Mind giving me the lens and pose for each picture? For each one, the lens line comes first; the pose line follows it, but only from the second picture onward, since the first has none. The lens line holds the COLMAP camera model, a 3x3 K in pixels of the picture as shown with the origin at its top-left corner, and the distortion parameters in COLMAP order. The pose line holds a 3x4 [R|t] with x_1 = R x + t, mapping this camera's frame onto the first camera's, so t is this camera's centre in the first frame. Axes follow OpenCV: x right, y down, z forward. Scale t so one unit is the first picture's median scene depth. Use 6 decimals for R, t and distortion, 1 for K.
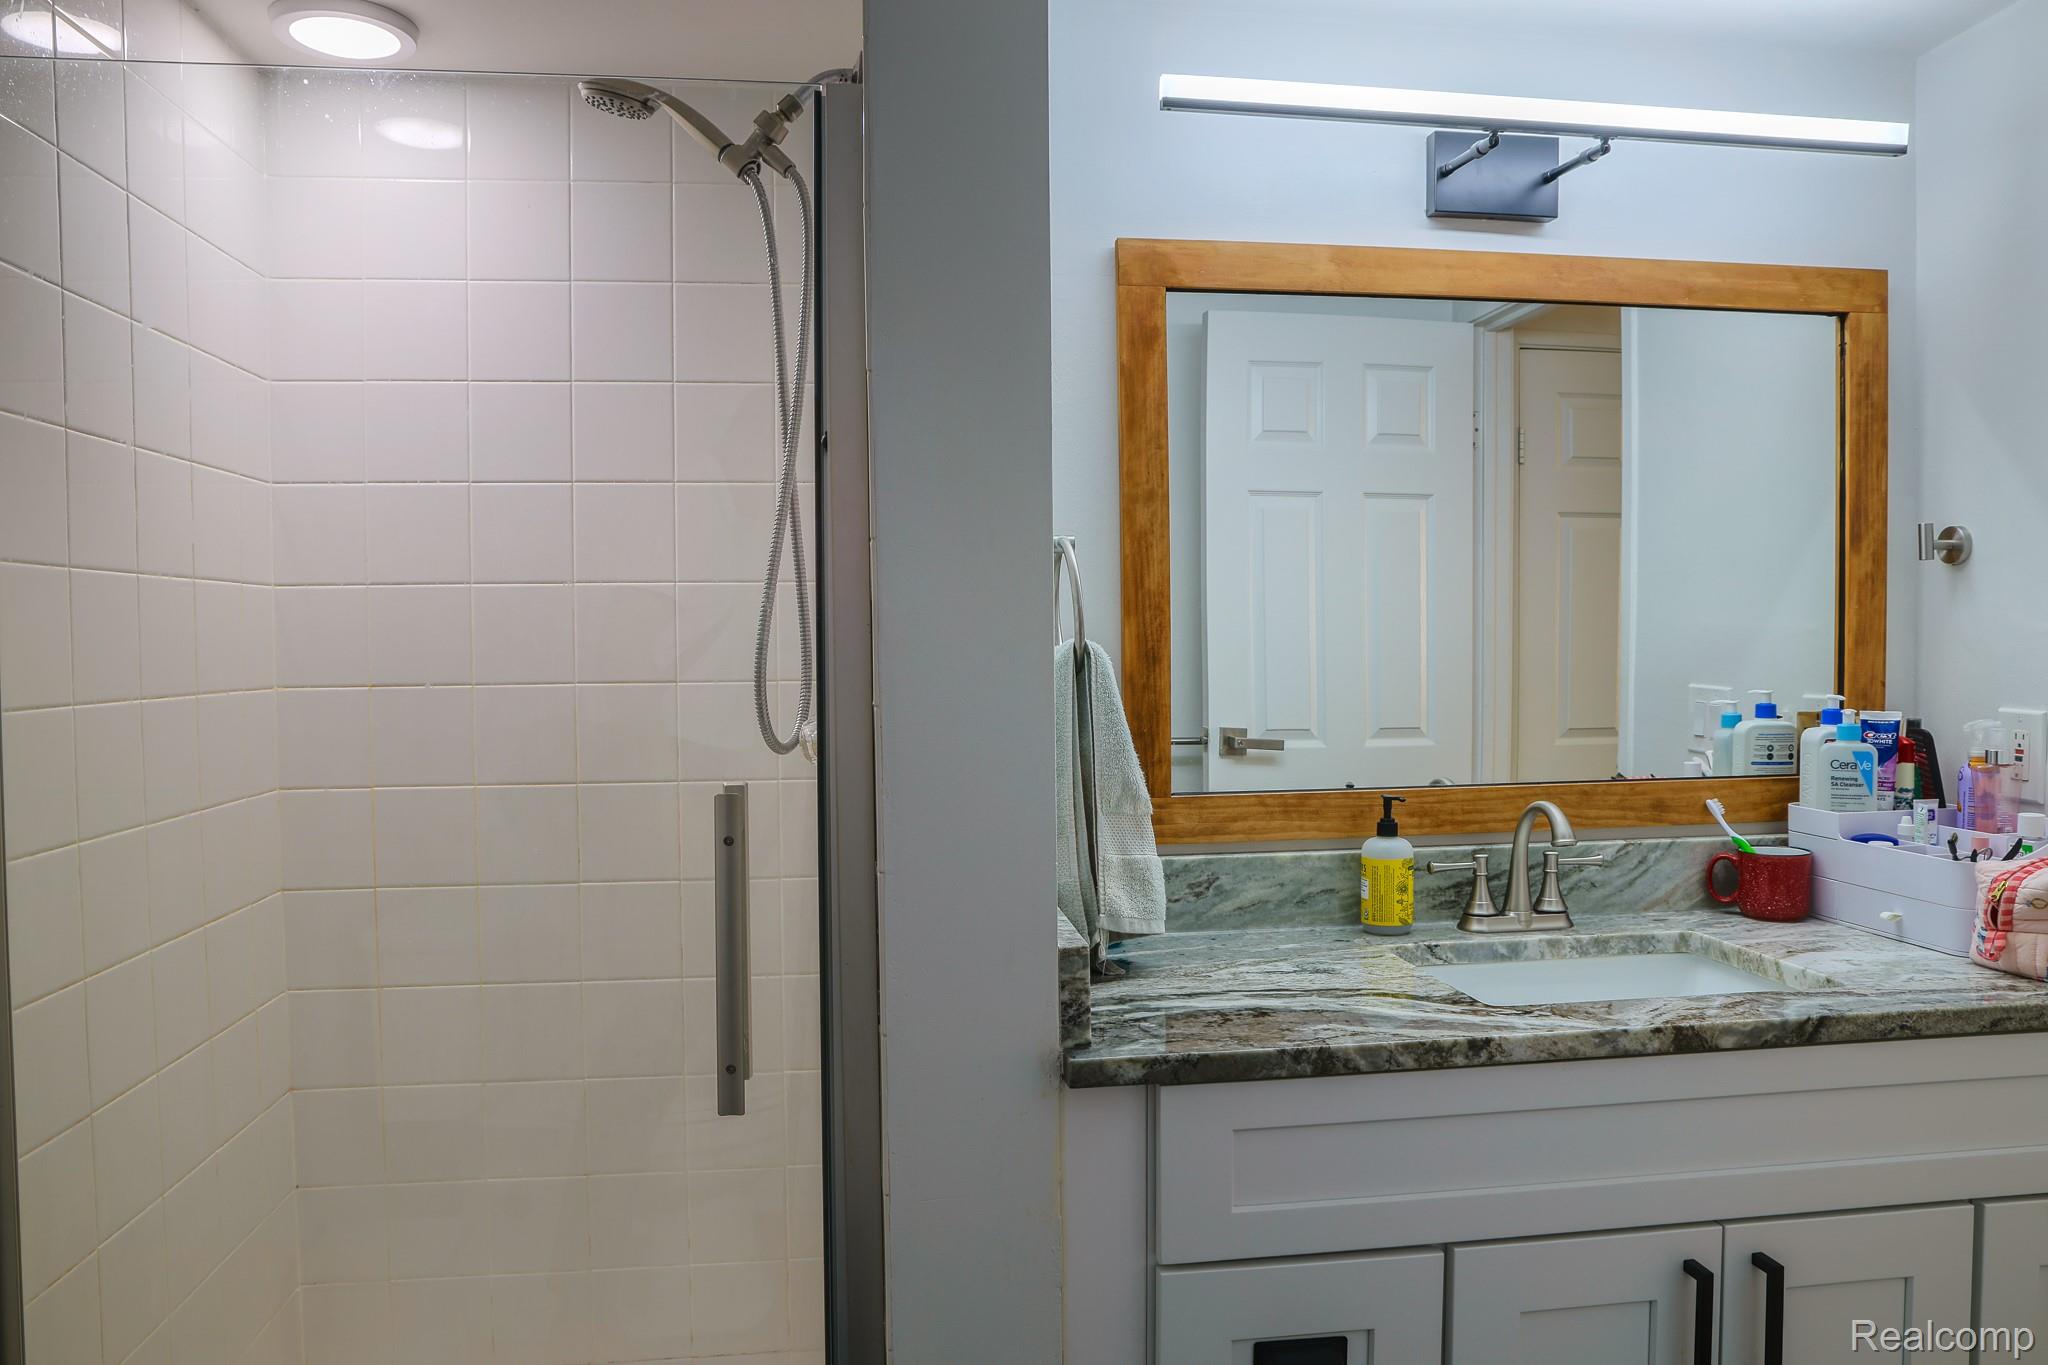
lens RADIAL K [[1428.9, 0, 1031.6], [0, 1428.9, 681.7], [0, 0, 1]] dist [-0.095508, 0.066543]
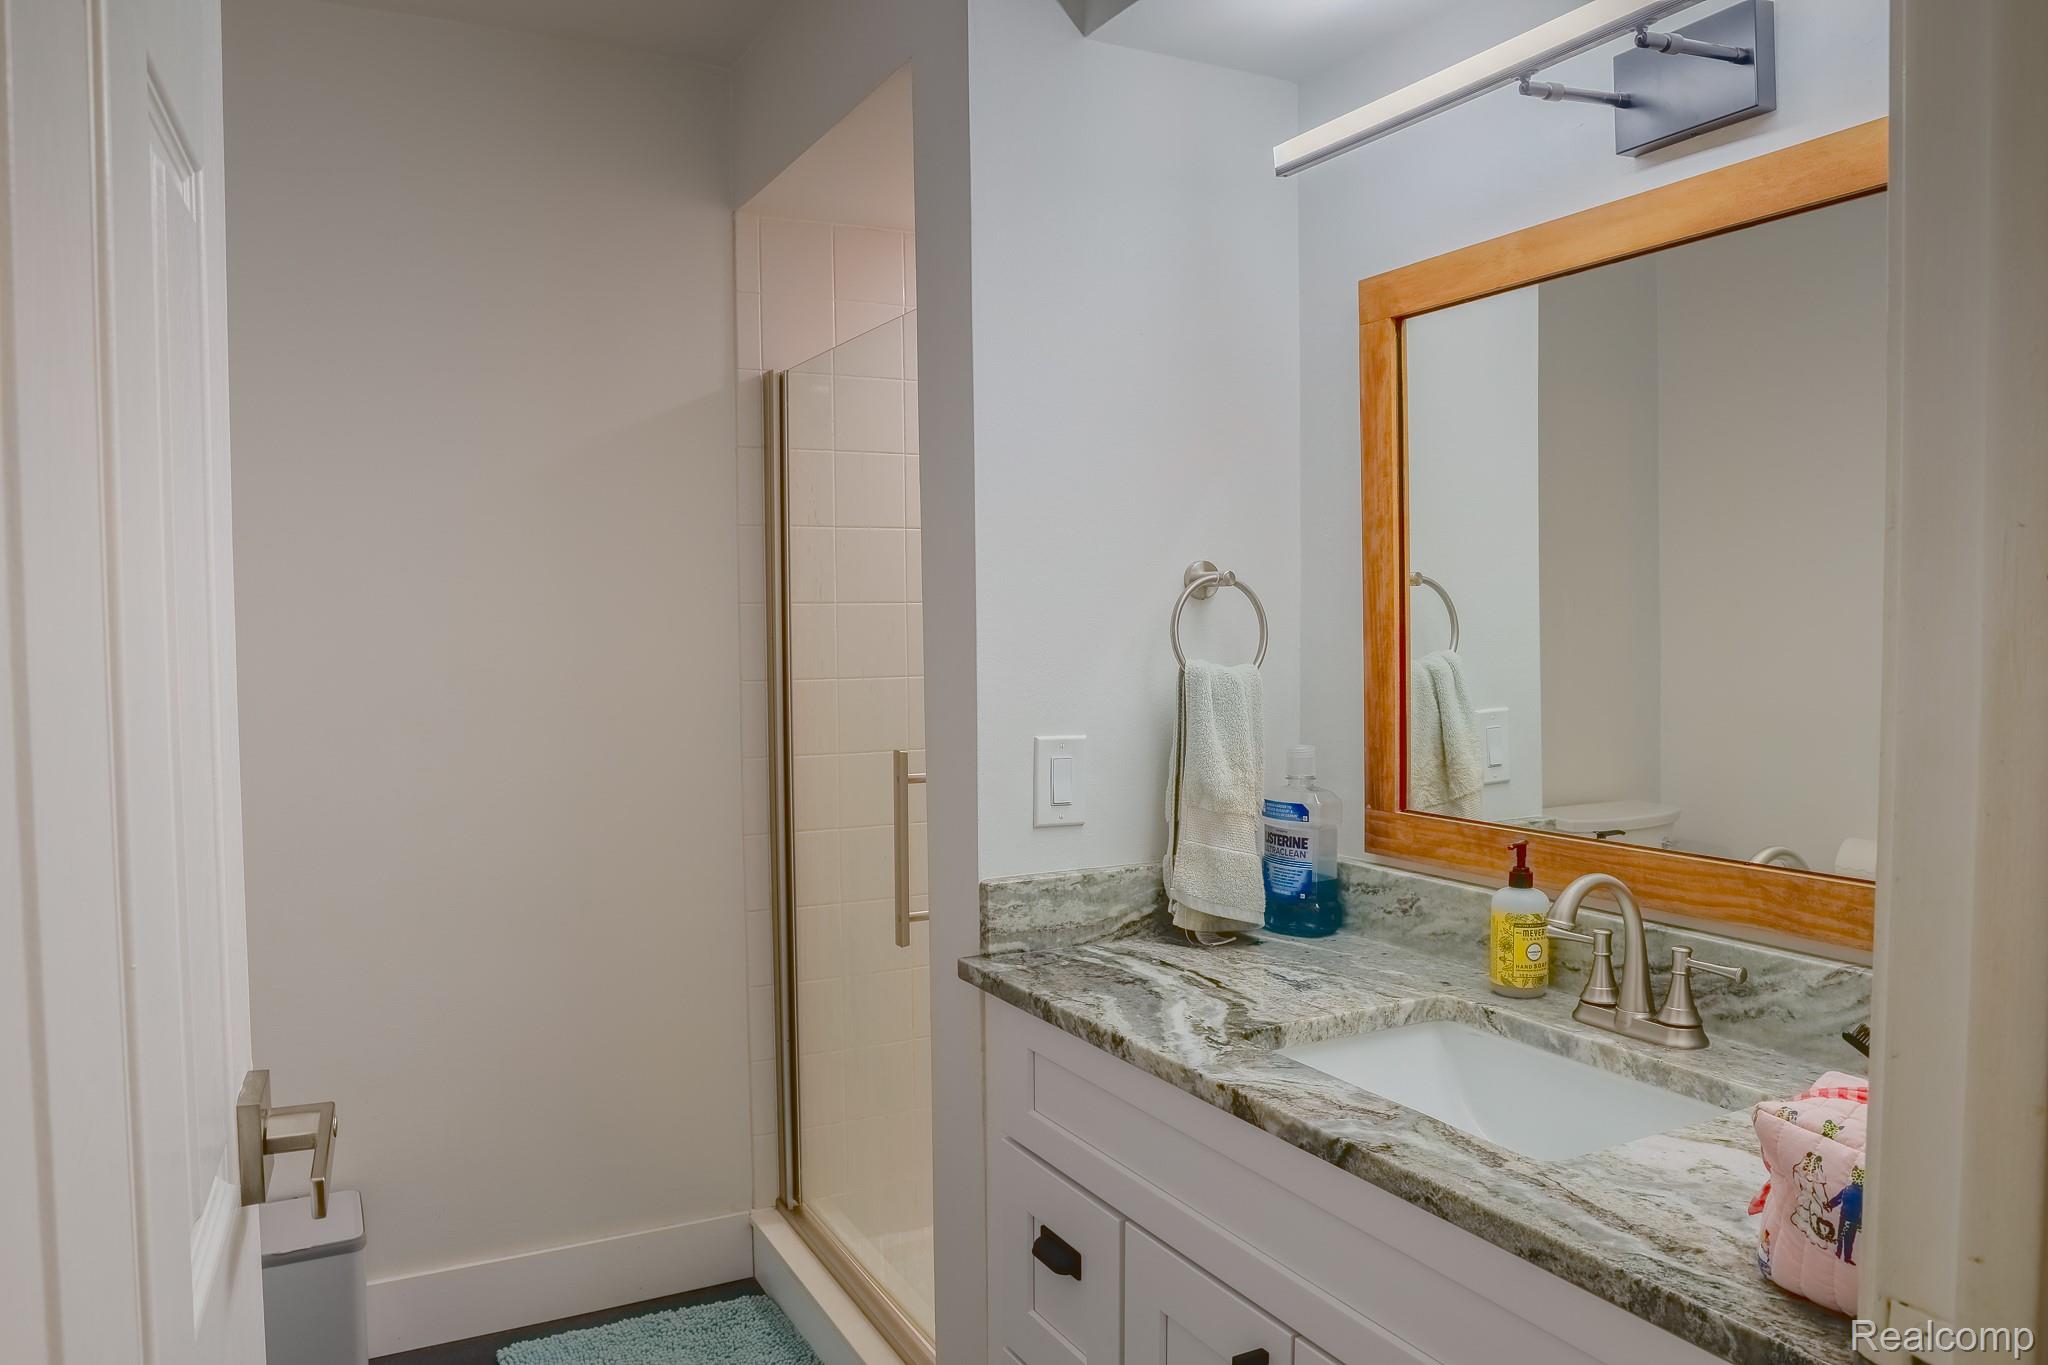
lens RADIAL K [[1428.9, 0, 1031.6], [0, 1428.9, 681.7], [0, 0, 1]] dist [-0.095508, 0.066543]
pose [[0.349212, 0.045873, -0.935920, 0.987542], [-0.022885, 0.998921, 0.040423, -0.050583], [0.936764, 0.007302, 0.349884, 0.403642]]
